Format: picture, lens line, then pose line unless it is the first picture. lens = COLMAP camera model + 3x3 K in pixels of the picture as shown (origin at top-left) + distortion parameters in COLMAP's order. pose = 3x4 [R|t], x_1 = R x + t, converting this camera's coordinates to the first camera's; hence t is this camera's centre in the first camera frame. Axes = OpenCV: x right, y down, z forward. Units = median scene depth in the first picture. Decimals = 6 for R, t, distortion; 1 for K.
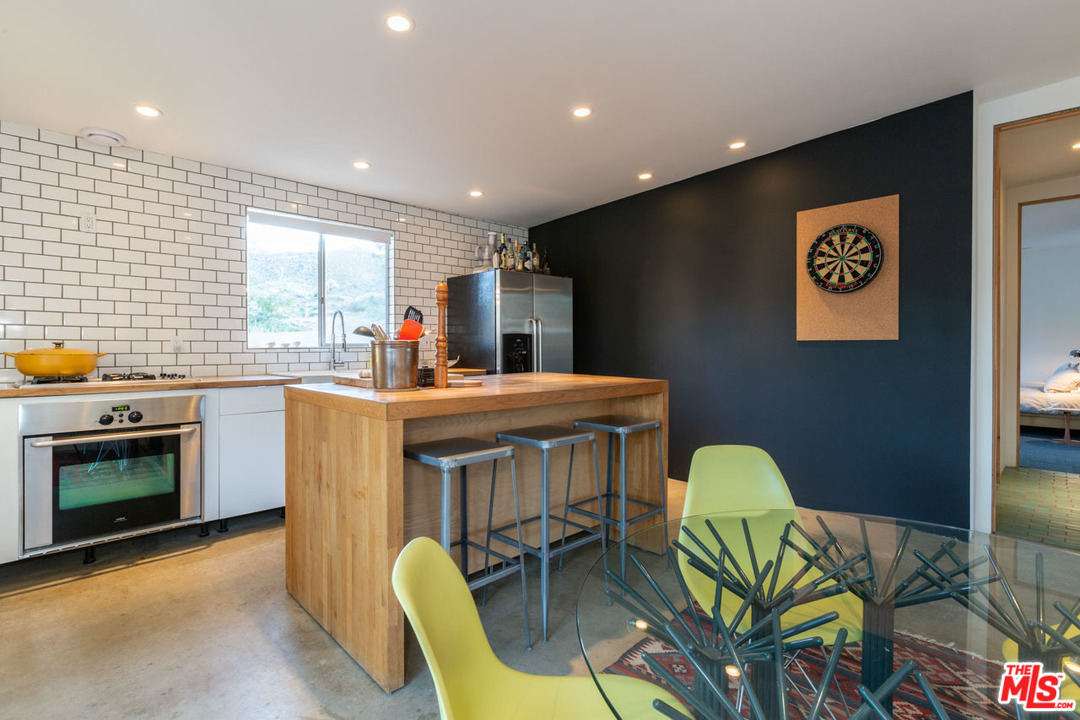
lens RADIAL K [[524.6, 0, 535.7], [0, 524.6, 336.2], [0, 0, 1]] dist [0.000191, 0.000001]
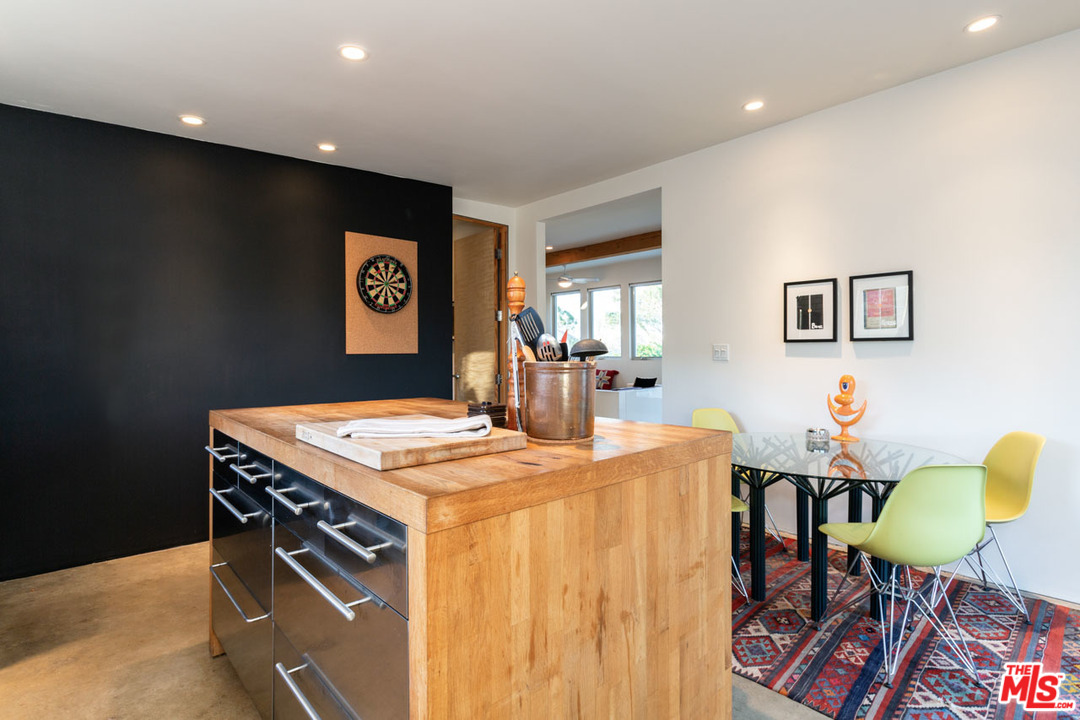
lens RADIAL K [[524.6, 0, 541.3], [0, 524.6, 354.7], [0, 0, 1]] dist [0.000191, 0.000001]
pose [[0.023372, -0.005548, 0.999711, -0.575956], [-0.007882, 0.999953, 0.005733, 0.000635], [-0.999696, -0.008014, 0.023328, 0.622748]]
